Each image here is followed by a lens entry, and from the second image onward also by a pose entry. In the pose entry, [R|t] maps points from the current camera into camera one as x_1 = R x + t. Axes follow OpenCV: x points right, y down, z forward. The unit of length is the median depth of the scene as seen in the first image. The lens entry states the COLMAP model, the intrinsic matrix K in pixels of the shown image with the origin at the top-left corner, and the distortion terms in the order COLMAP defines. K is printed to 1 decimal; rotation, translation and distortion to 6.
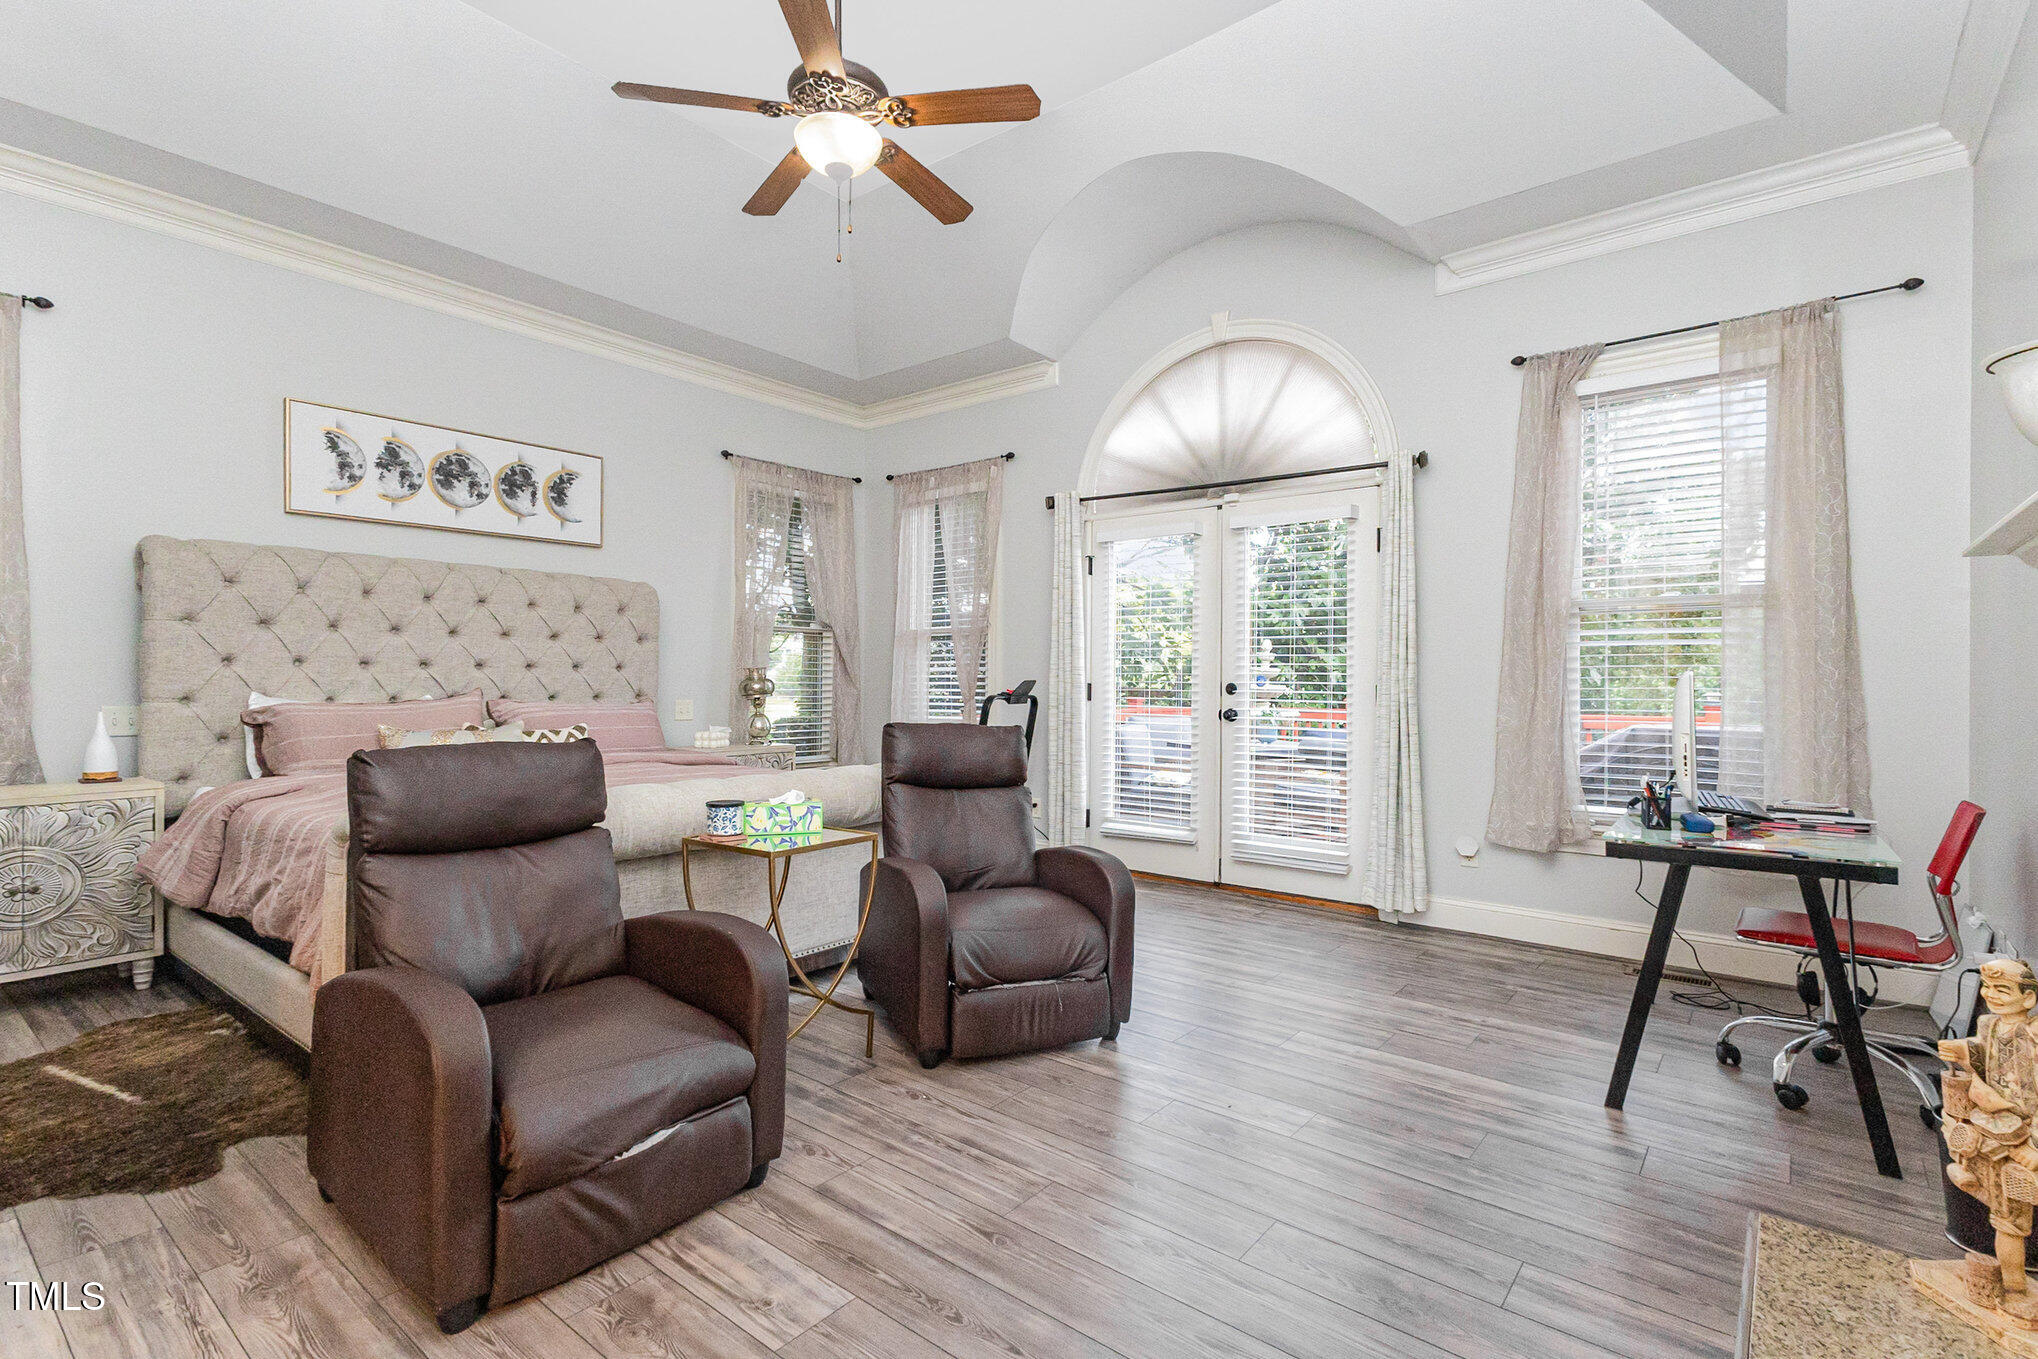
lens RADIAL K [[951.6, 0, 1019.0], [0, 951.6, 679.5], [0, 0, 1]] dist [0.079590, -0.015315]
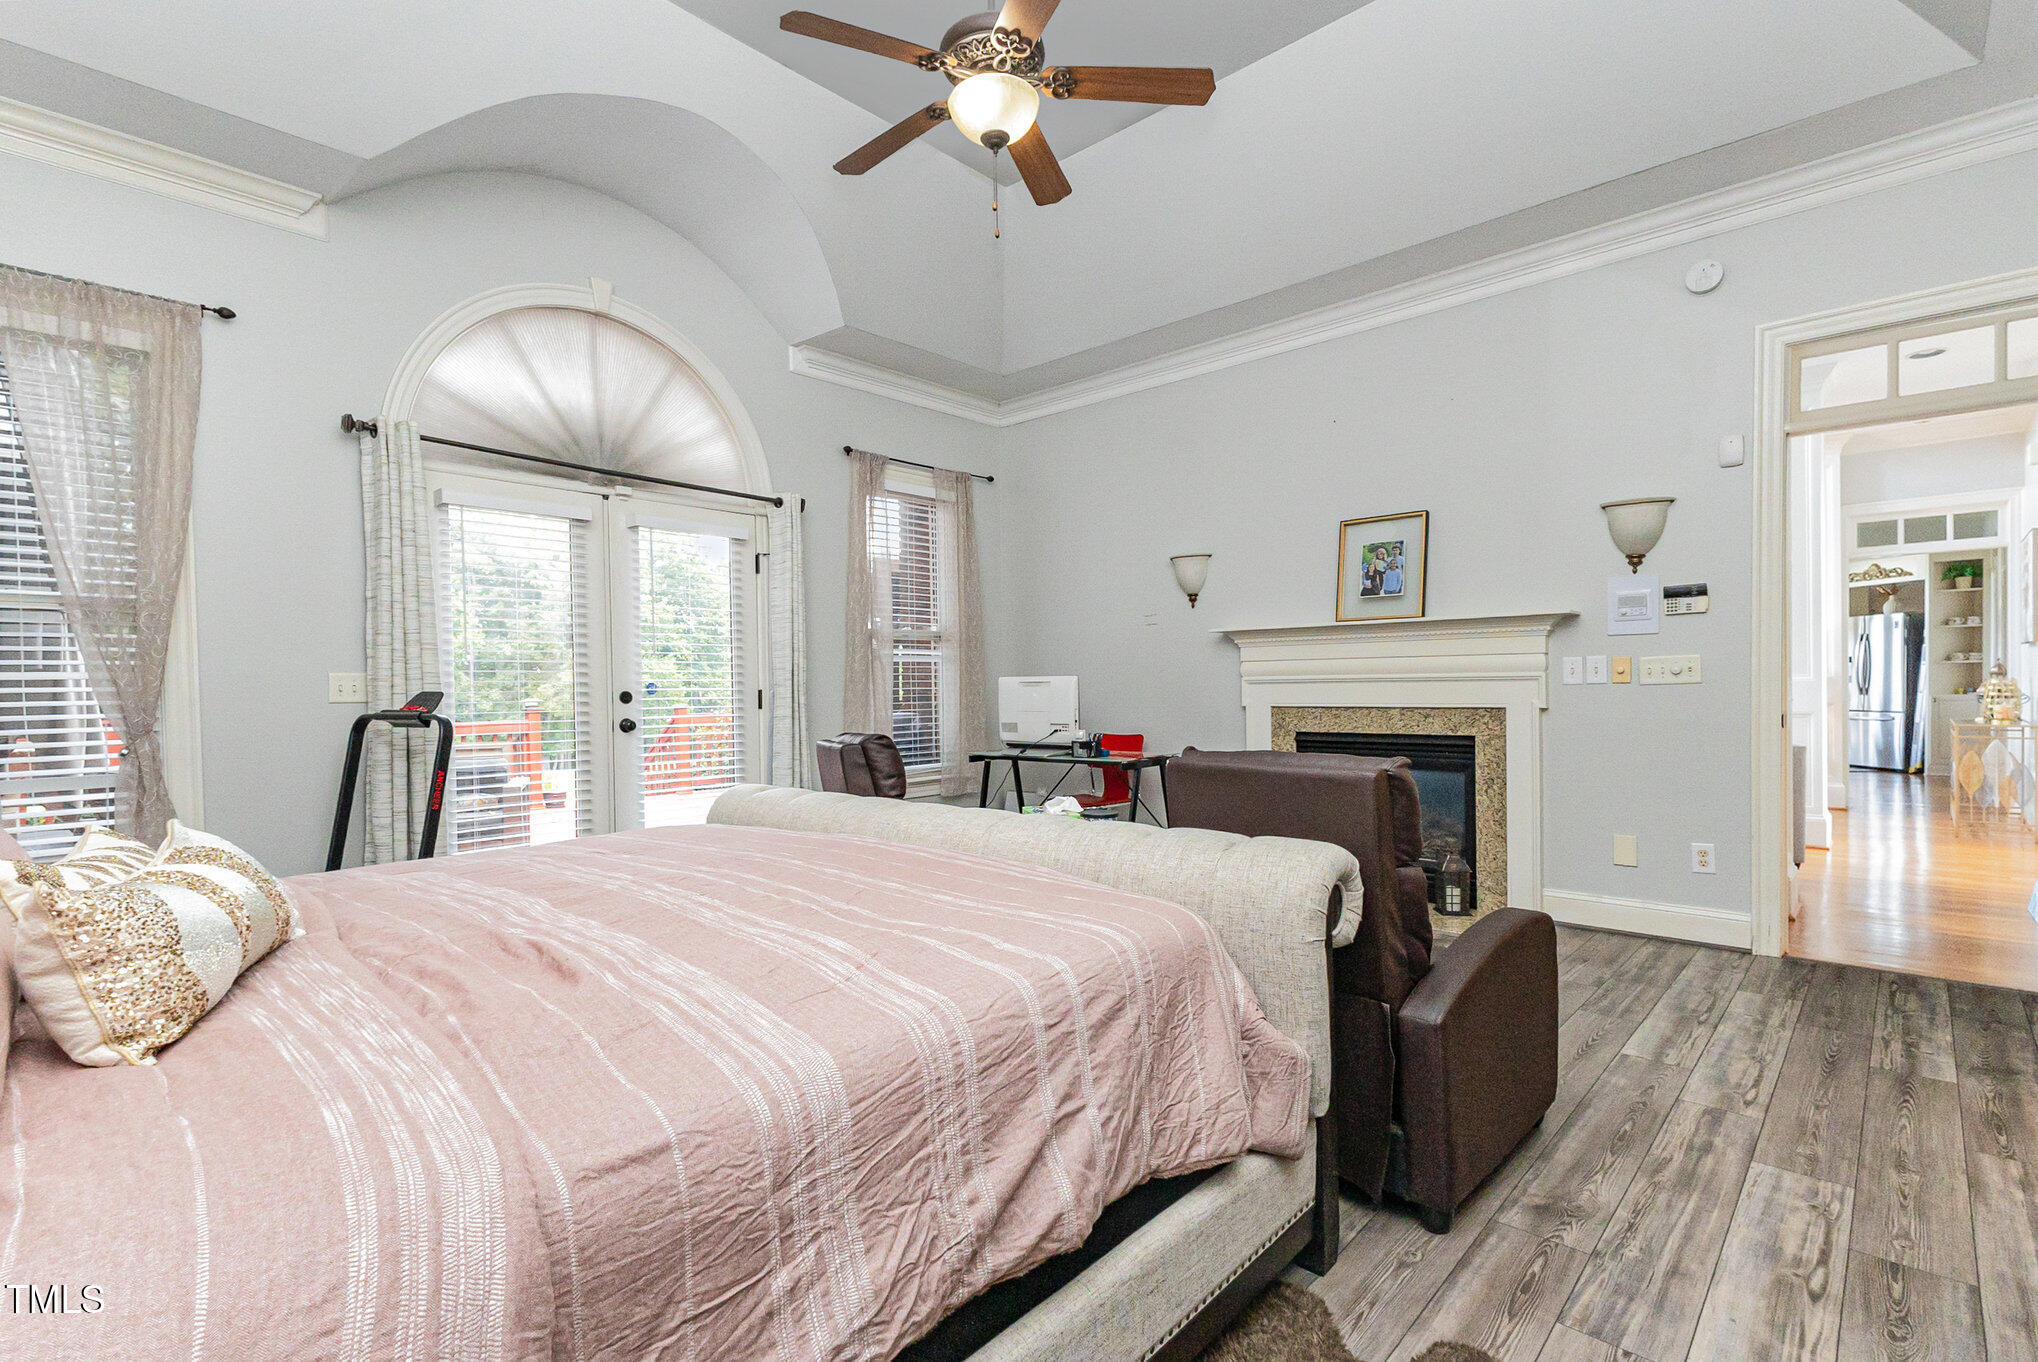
lens RADIAL K [[951.6, 0, 1019.0], [0, 951.6, 681.0], [0, 0, 1]] dist [0.079590, -0.015315]
pose [[0.064452, -0.012556, 0.997842, -0.675493], [0.020539, 0.999726, 0.011253, -0.008951], [-0.997709, 0.019770, 0.064692, 0.556718]]
